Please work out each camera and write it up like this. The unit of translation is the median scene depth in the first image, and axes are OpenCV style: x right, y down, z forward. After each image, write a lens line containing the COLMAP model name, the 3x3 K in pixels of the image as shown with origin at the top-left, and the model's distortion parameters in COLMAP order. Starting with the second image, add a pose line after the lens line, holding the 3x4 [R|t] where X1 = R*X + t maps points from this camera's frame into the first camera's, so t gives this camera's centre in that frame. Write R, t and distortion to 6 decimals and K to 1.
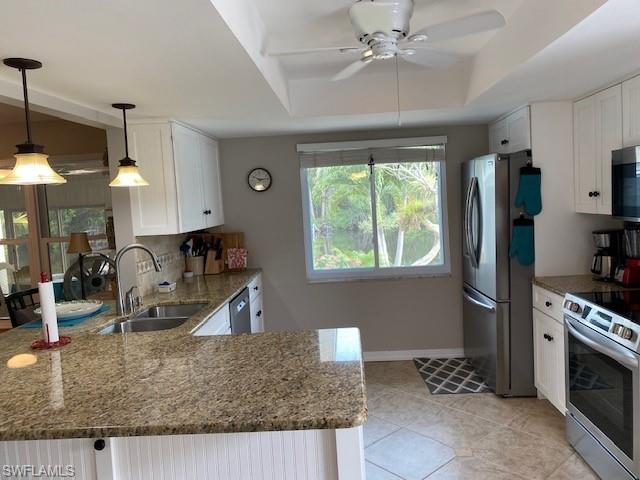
lens RADIAL K [[490.7, 0, 320.6], [0, 490.7, 238.5], [0, 0, 1]] dist [0.049204, -0.046442]
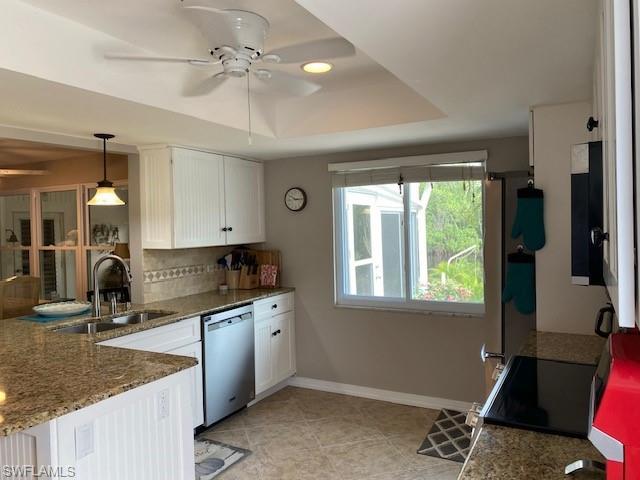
lens RADIAL K [[490.7, 0, 322.0], [0, 490.7, 237.4], [0, 0, 1]] dist [0.049204, -0.046442]
pose [[0.901001, 0.046586, -0.431309, 0.375239], [-0.061386, 0.997905, -0.020451, -0.025053], [0.429453, 0.044903, 0.901972, 0.122496]]
